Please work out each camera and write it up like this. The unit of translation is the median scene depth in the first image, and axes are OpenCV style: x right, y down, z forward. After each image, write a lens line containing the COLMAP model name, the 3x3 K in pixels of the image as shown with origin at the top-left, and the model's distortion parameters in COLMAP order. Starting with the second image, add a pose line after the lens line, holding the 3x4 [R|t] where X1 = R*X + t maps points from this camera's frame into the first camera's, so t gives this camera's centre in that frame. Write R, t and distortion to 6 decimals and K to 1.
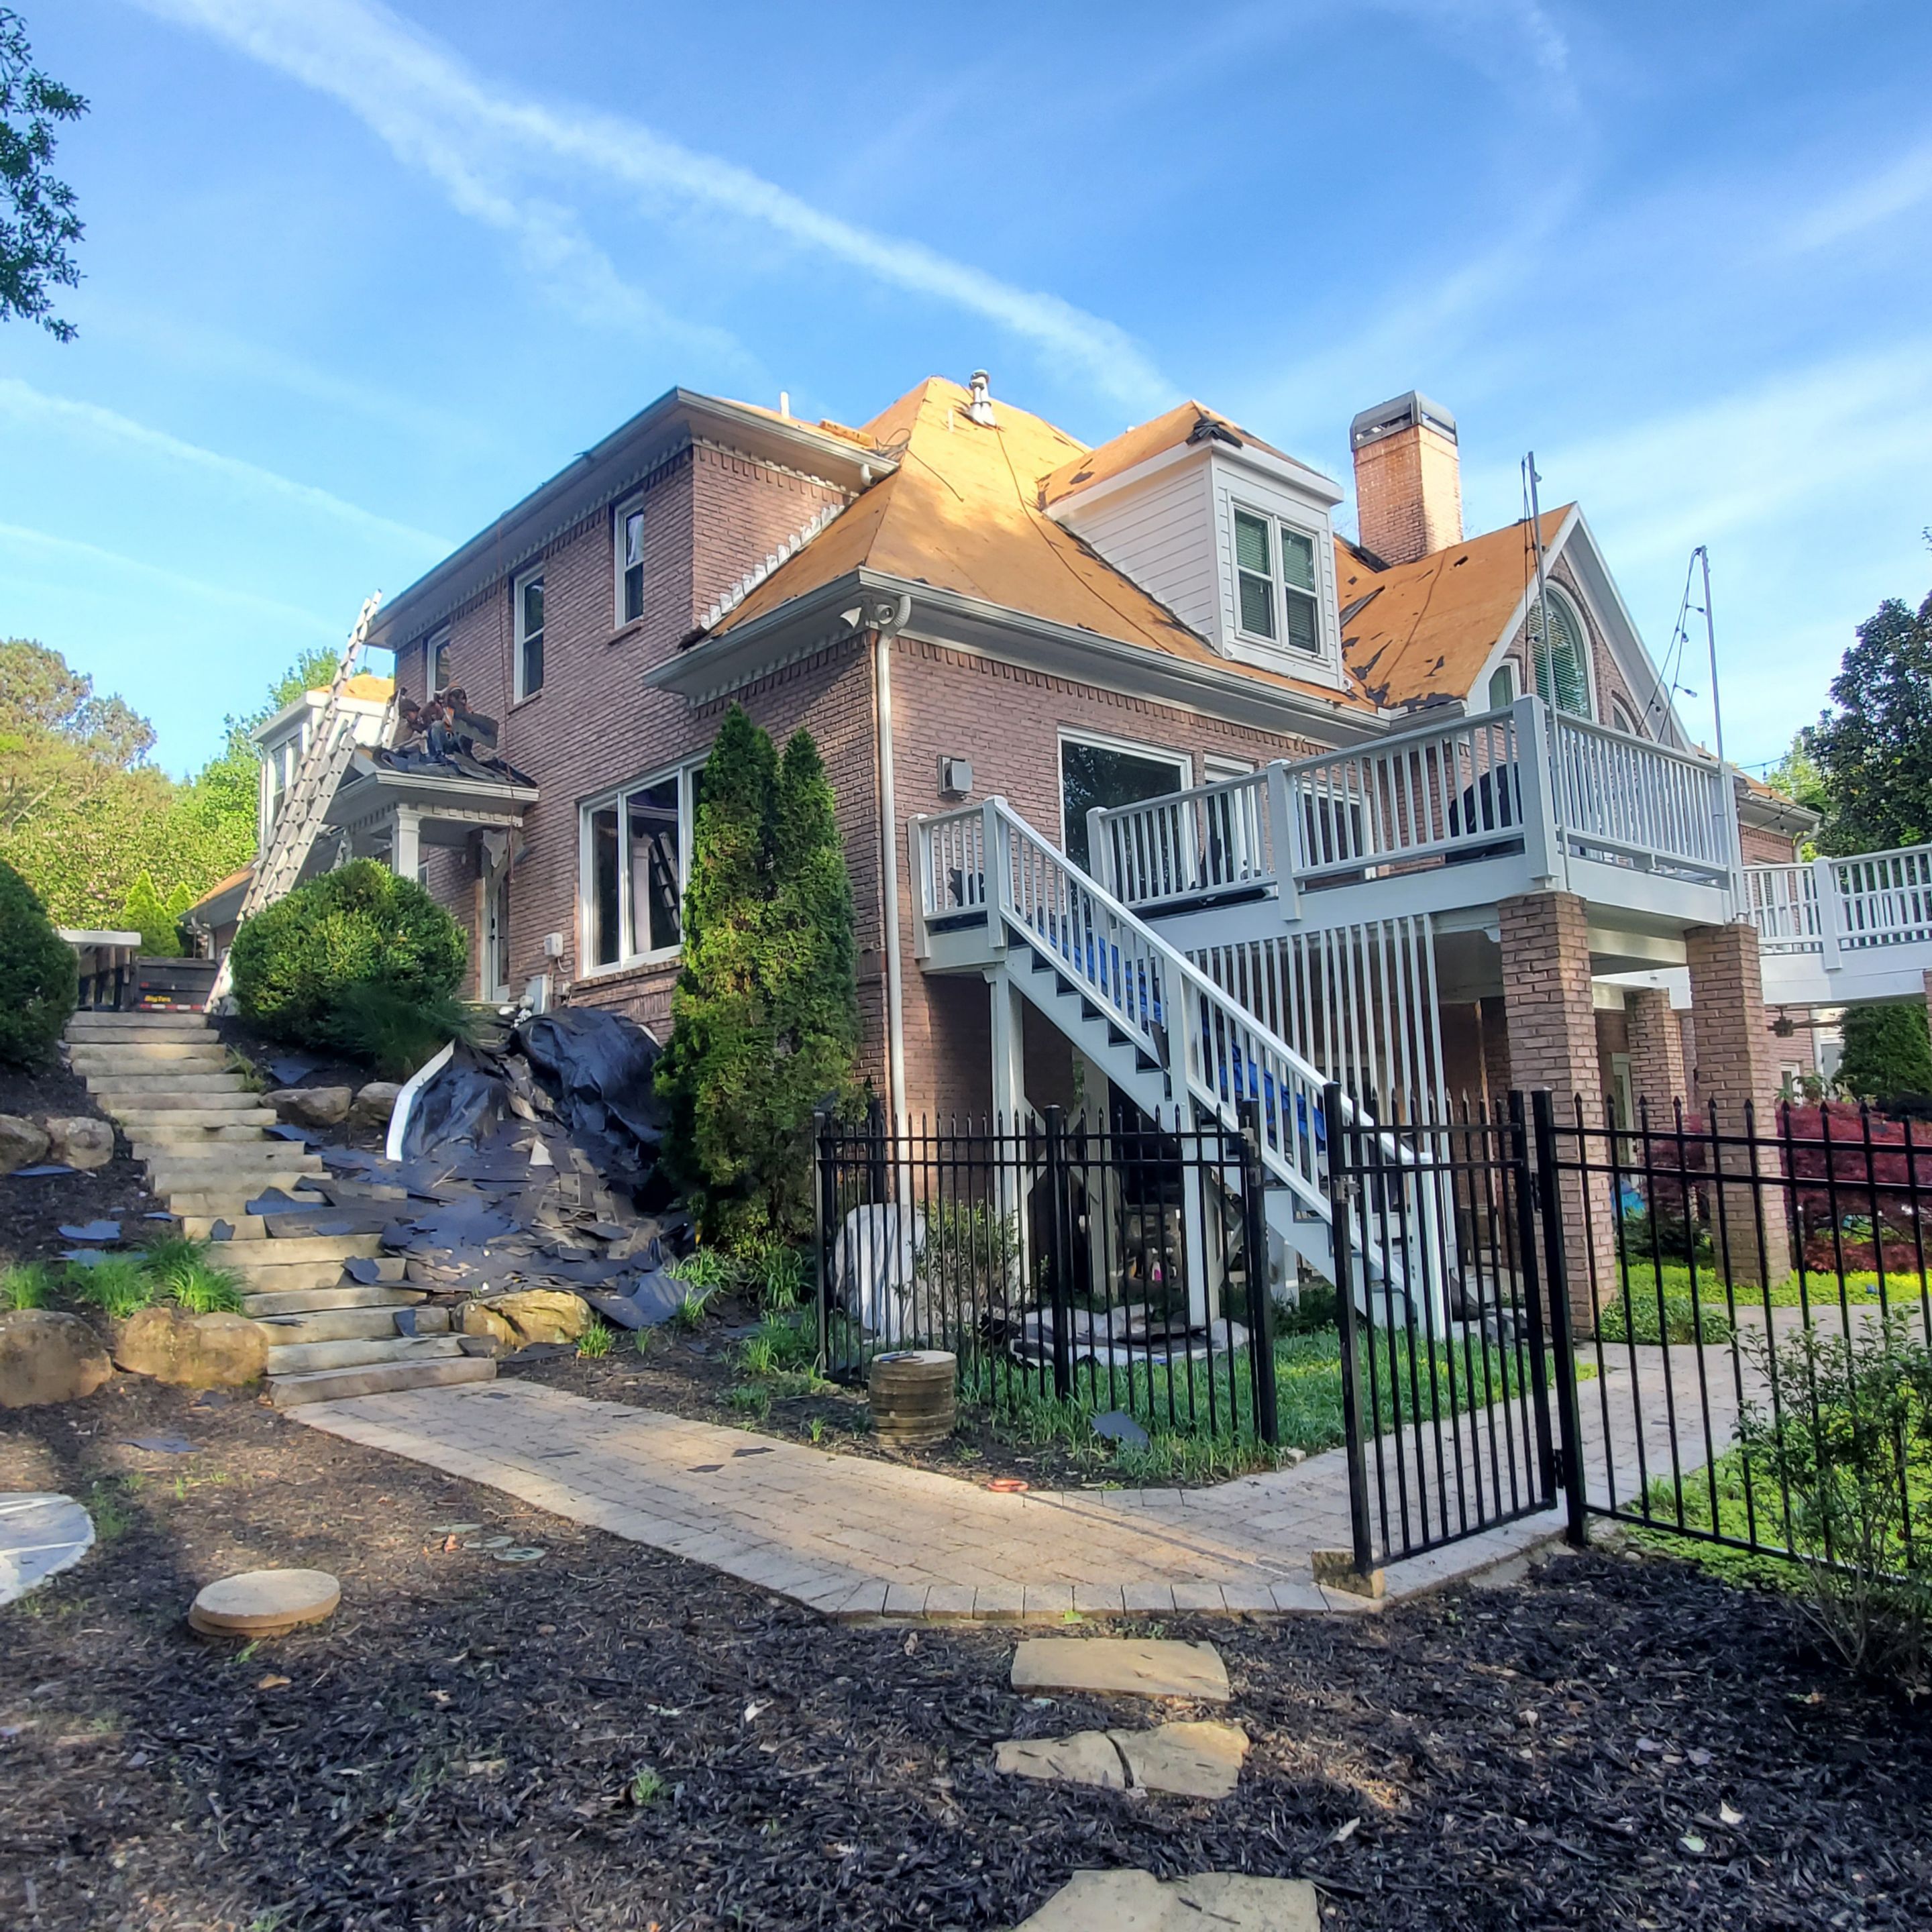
lens RADIAL K [[1504.8, 0, 942.5], [0, 1504.8, 966.9], [0, 0, 1]] dist [0.002954, -0.000321]
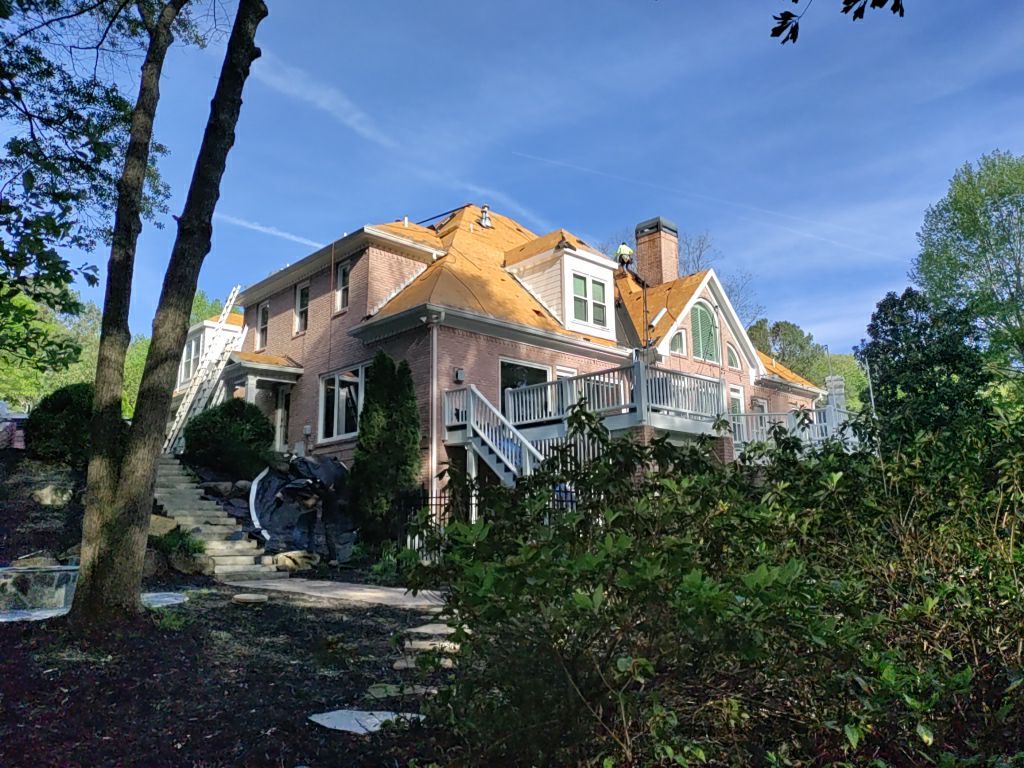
lens RADIAL K [[758.9, 0, 512.0], [0, 758.9, 384.0], [0, 0, 1]] dist [0.097767, -0.144093]
pose [[0.999073, 0.029949, 0.030930, 0.051776], [-0.027642, 0.996985, -0.072500, -0.008107], [-0.033008, 0.071578, 0.996889, -0.338108]]
